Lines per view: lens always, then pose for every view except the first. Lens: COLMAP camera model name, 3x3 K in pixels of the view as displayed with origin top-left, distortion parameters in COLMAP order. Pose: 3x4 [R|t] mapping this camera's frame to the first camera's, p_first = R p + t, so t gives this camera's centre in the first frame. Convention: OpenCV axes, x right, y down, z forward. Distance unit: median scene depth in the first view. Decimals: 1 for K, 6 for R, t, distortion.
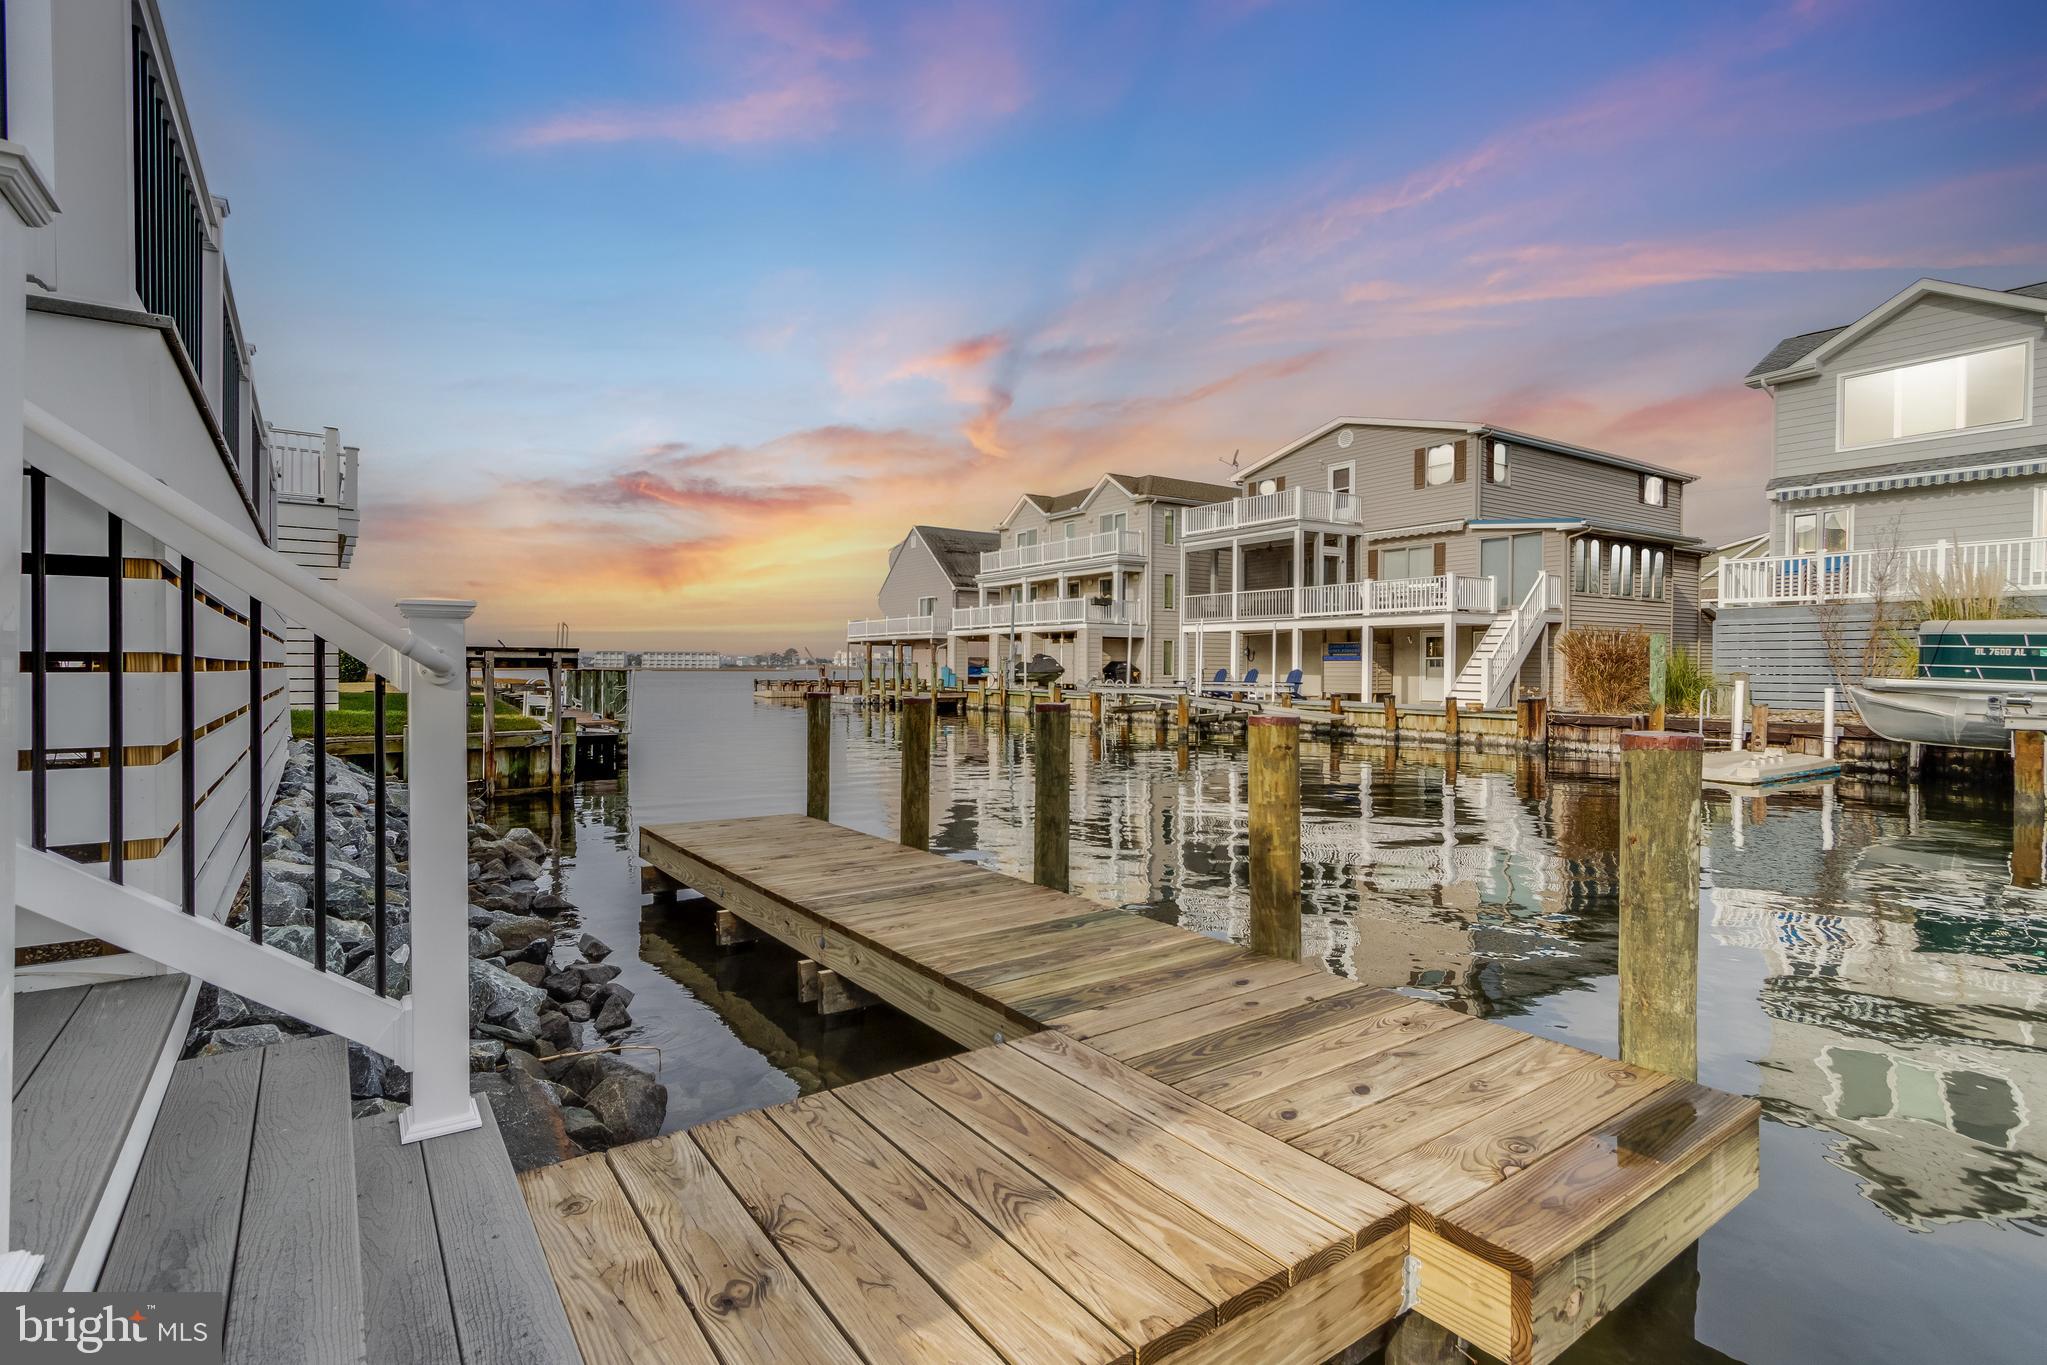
lens RADIAL K [[971.8, 0, 985.4], [0, 971.8, 678.6], [0, 0, 1]] dist [0.008430, -0.001789]
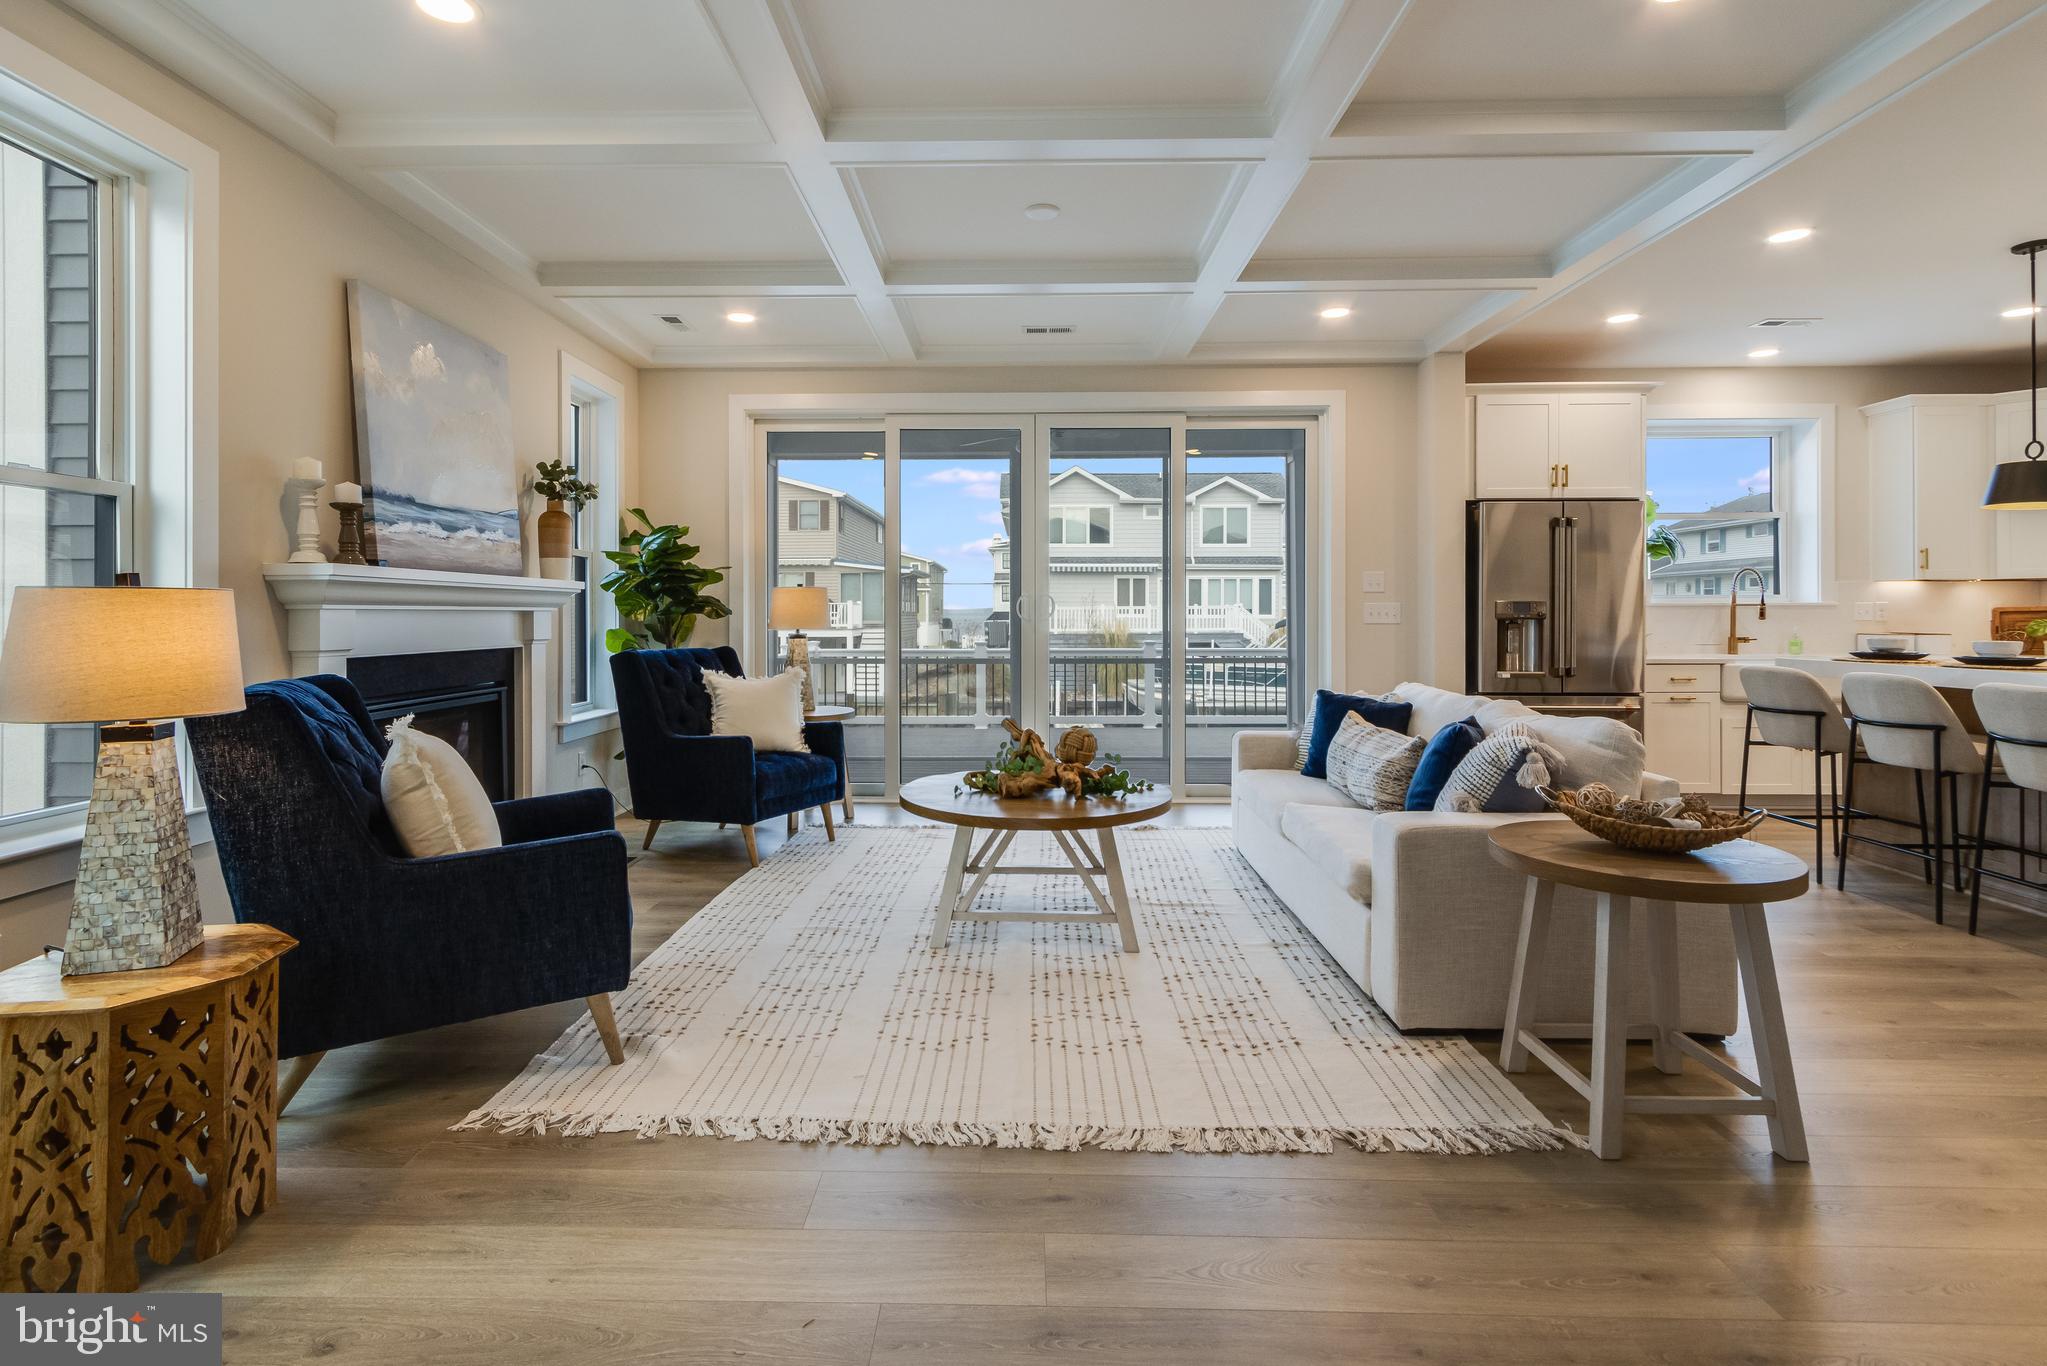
lens RADIAL K [[977.2, 0, 1000.0], [0, 977.2, 617.6], [0, 0, 1]] dist [0.014395, -0.000408]
pose [[0.581013, -0.008329, 0.813851, -0.488719], [0.016079, 0.999870, -0.001246, -0.069797], [-0.813735, 0.013810, 0.581072, -0.008045]]
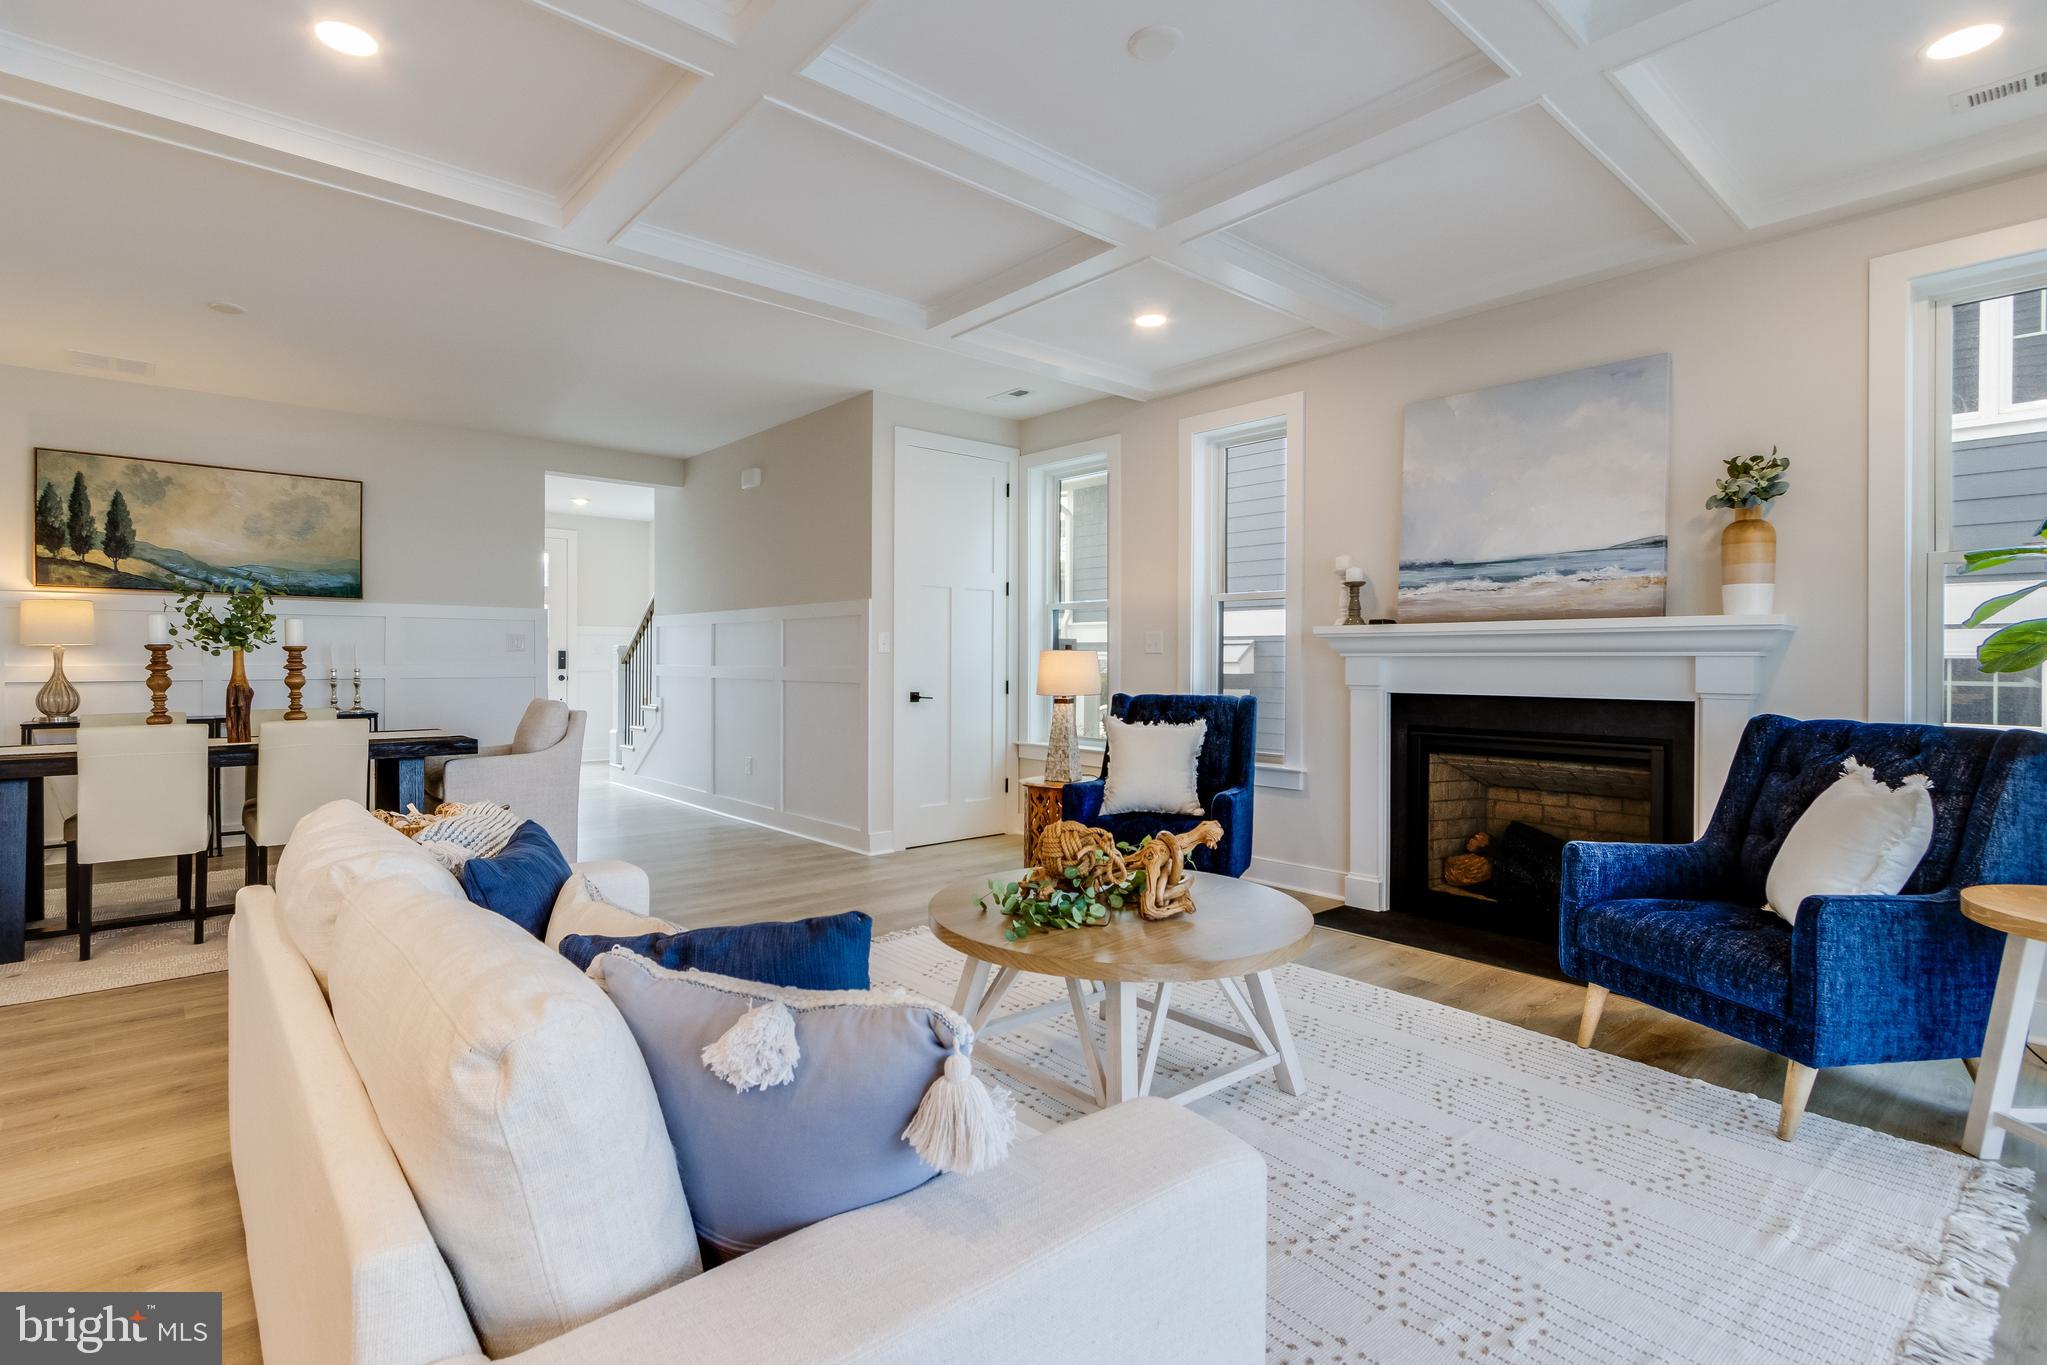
lens RADIAL K [[978.2, 0, 979.7], [0, 978.2, 656.0], [0, 0, 1]] dist [0.010575, -0.002041]
pose [[0.103959, -0.008218, -0.994548, -0.279089], [-0.016493, 0.999814, -0.009986, -0.069565], [0.994445, 0.017442, 0.103804, 0.043451]]
